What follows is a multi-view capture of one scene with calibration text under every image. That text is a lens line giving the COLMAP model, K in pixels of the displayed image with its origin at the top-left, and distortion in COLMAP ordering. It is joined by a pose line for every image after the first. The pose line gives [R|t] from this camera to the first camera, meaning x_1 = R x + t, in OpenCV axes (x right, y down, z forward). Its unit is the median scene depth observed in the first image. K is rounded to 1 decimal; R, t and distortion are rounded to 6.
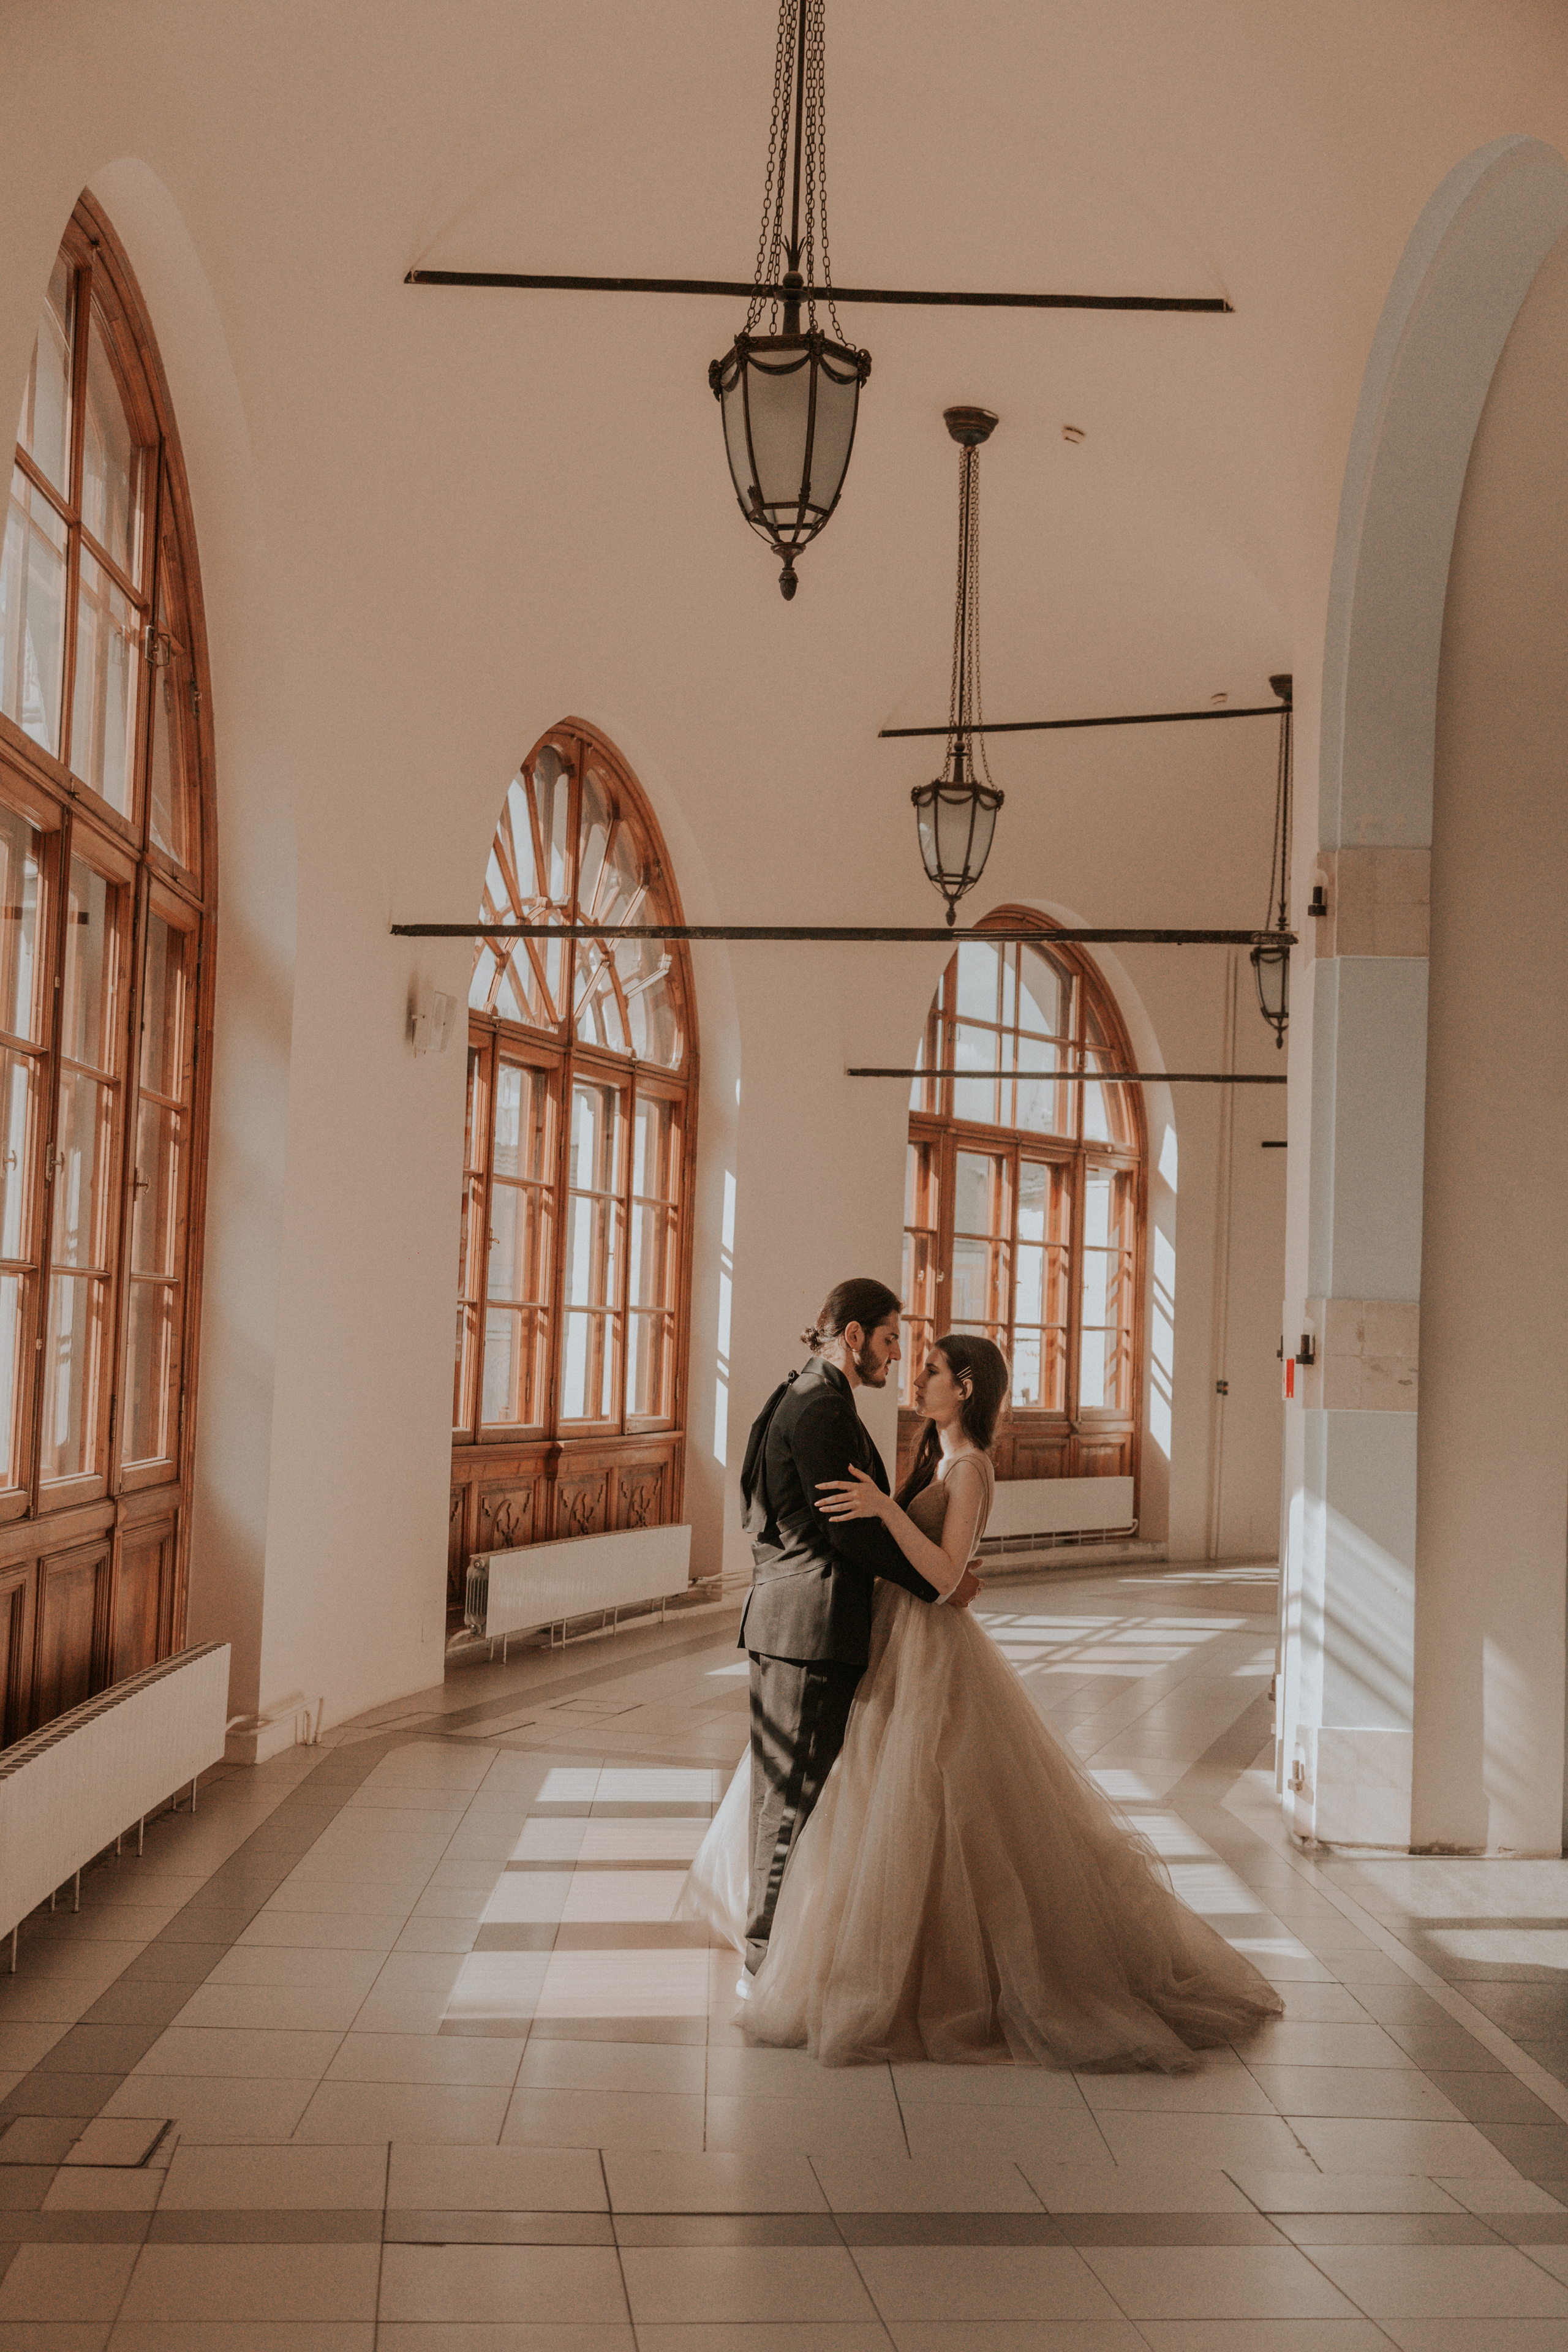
lens RADIAL K [[2697.1, 0, 784.0], [0, 2697.1, 1176.0], [0, 0, 1]] dist [0.029038, -0.001354]
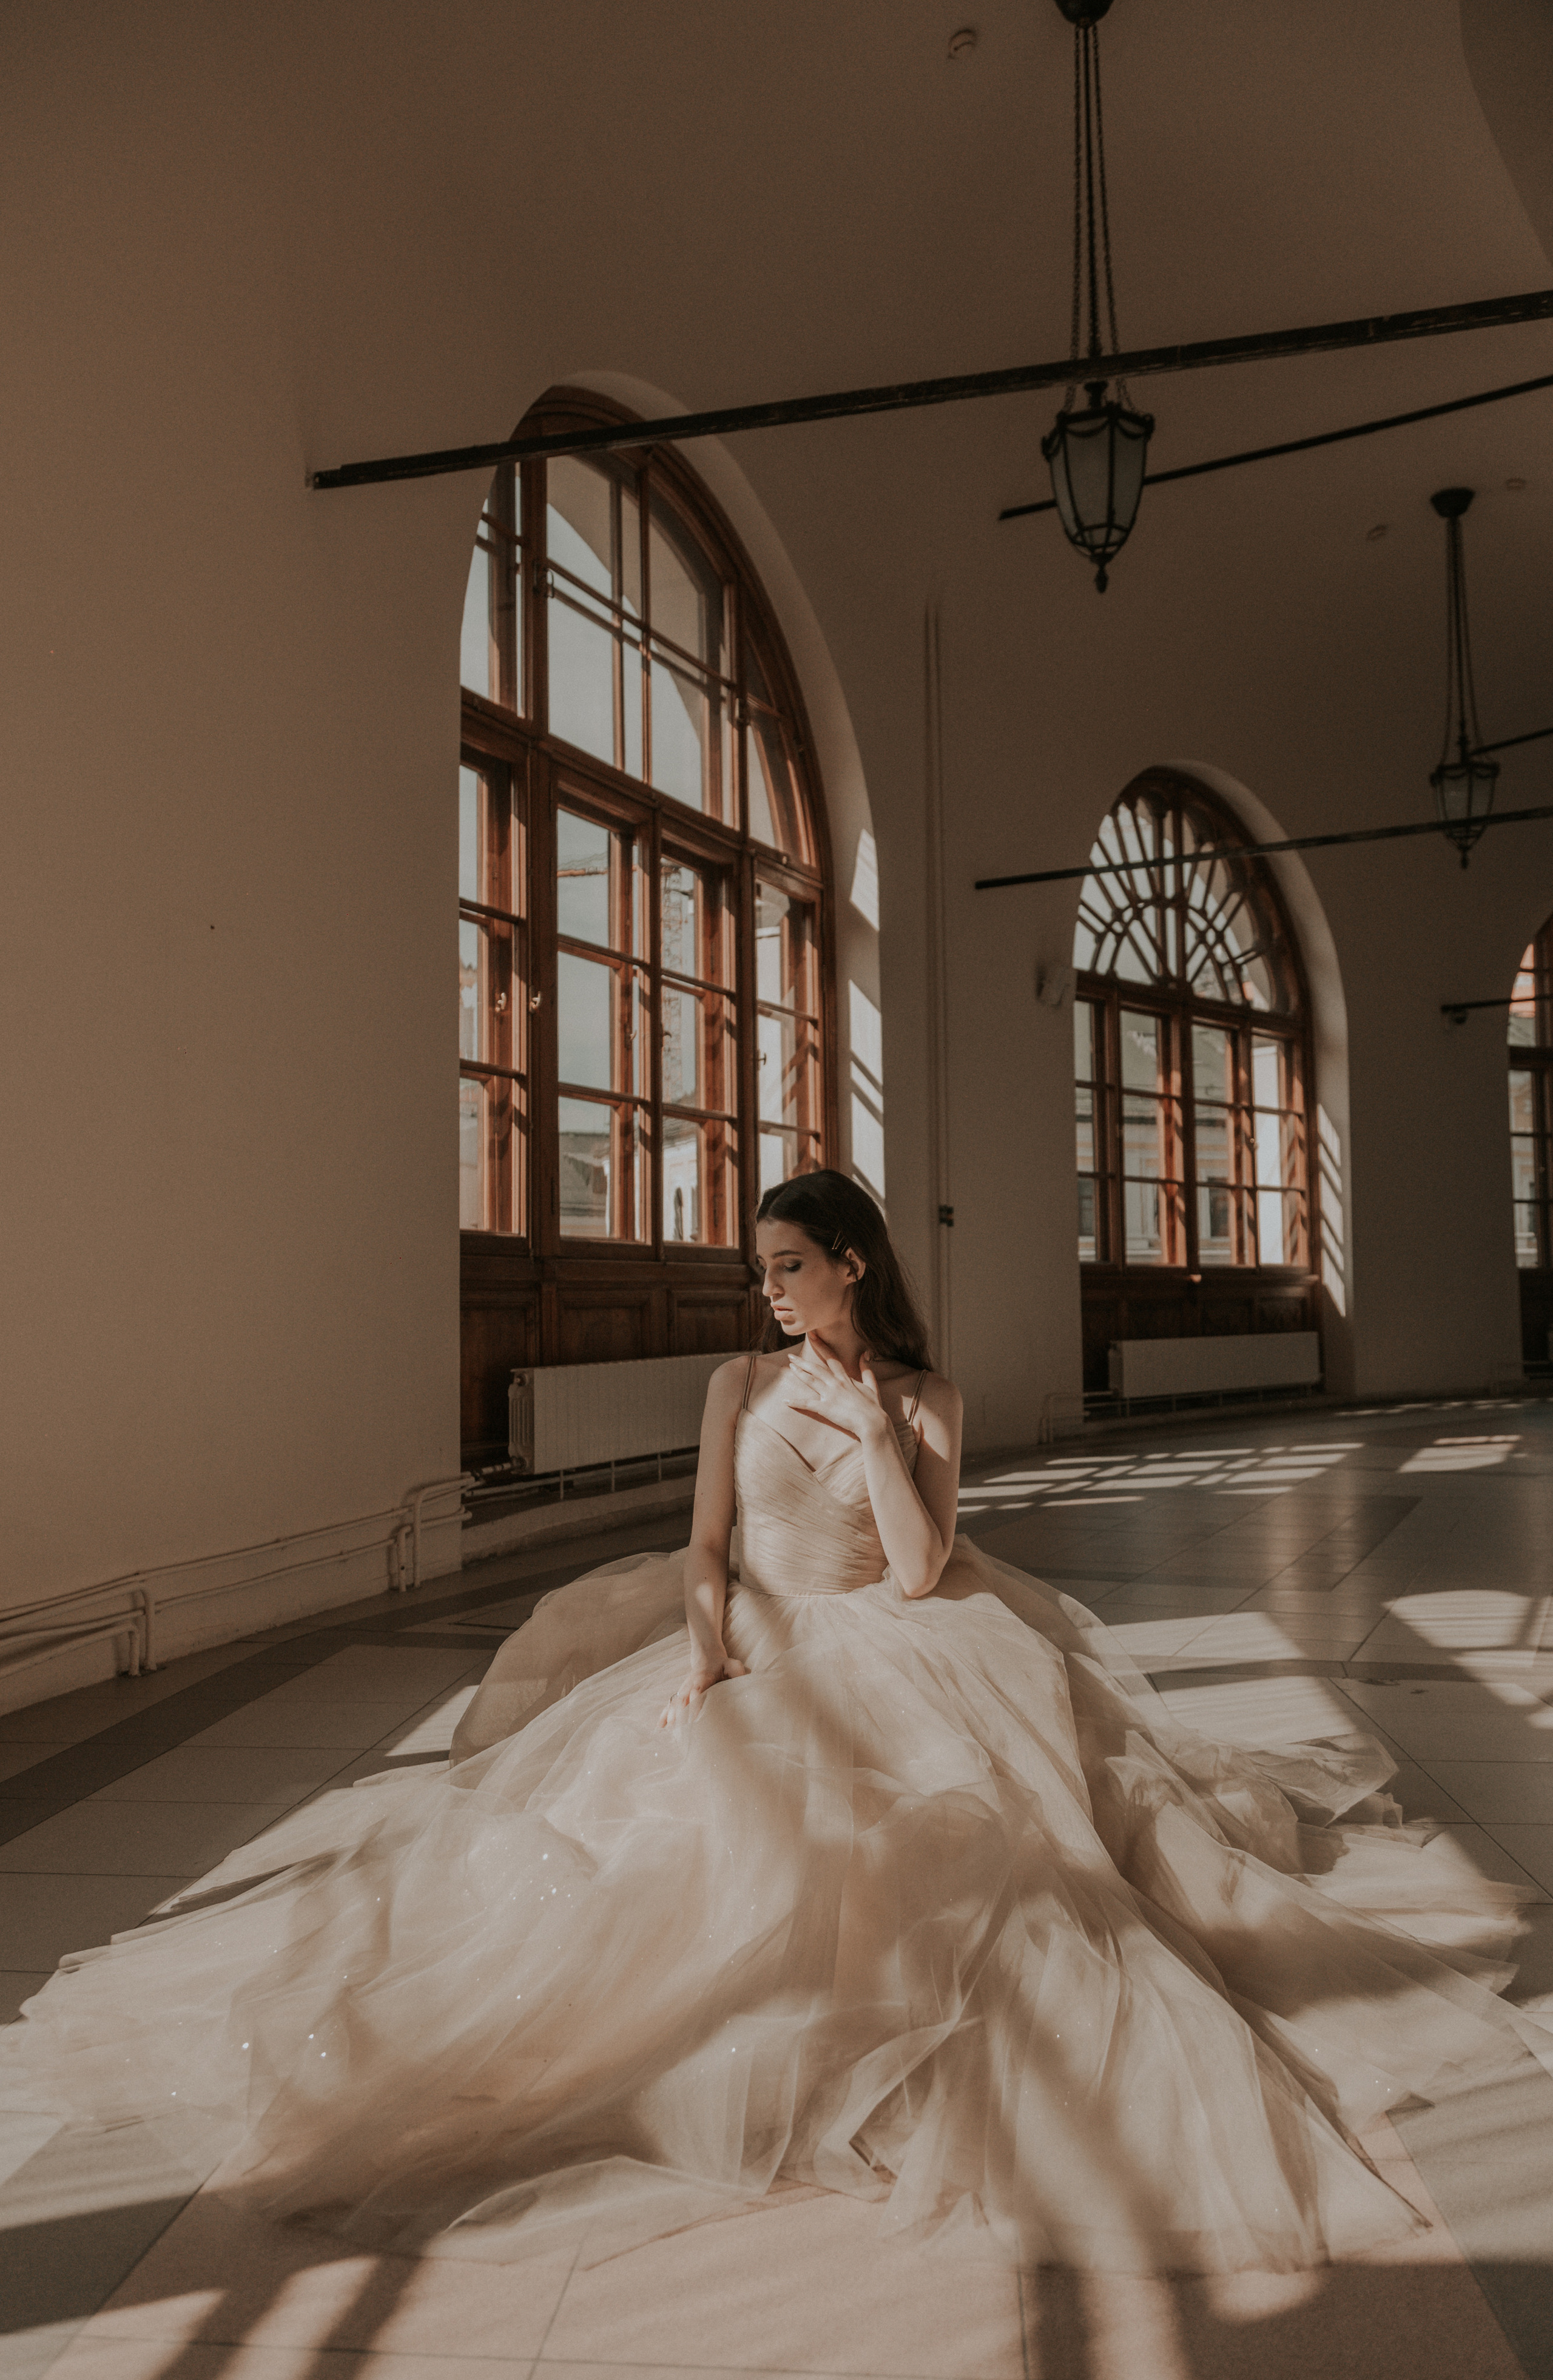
lens RADIAL K [[1801.8, 0, 776.5], [0, 1801.8, 1190.0], [0, 0, 1]] dist [0.005297, -0.000432]
pose [[0.981586, -0.038267, 0.187146, 0.048132], [0.037912, 0.999266, 0.005473, 0.104754], [-0.187218, 0.001723, 0.982317, 0.846829]]
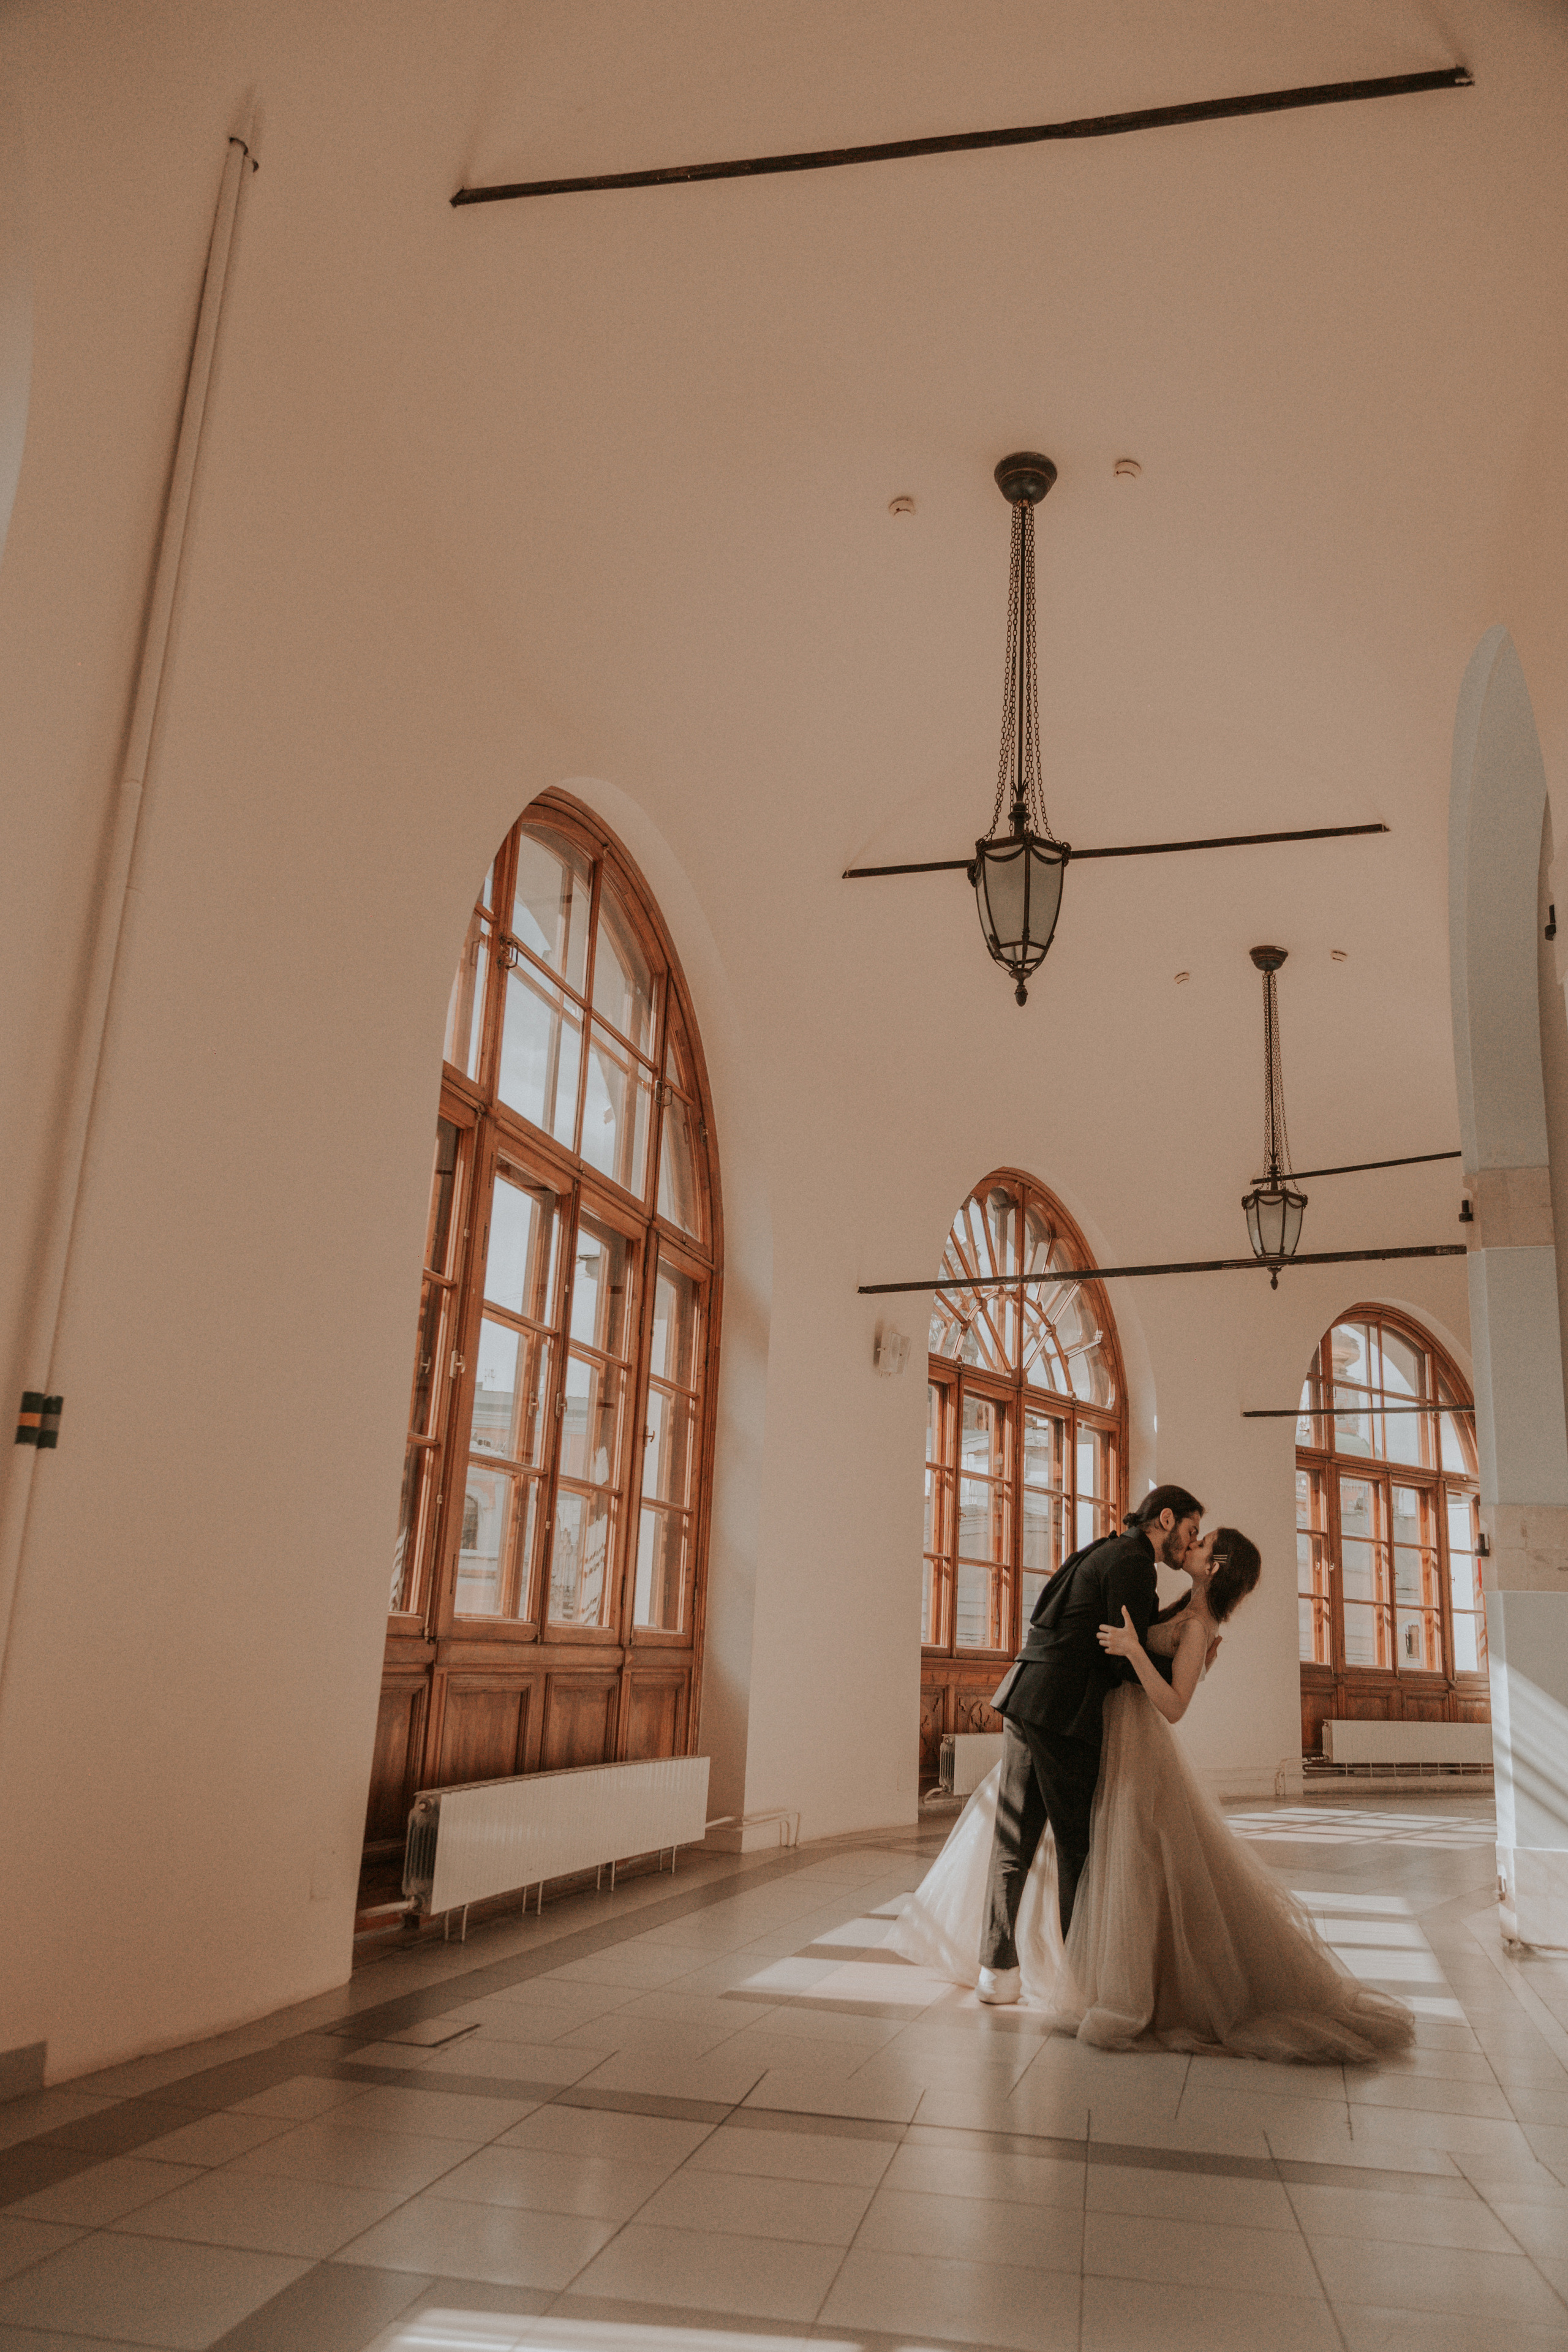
lens RADIAL K [[1737.3, 0, 784.0], [0, 1737.3, 1176.0], [0, 0, 1]] dist [-0.007667, -0.004252]
pose [[0.955774, -0.065536, -0.286707, 0.078429], [0.002300, 0.976492, -0.215542, 0.044841], [0.294092, 0.205350, 0.933456, 0.050447]]
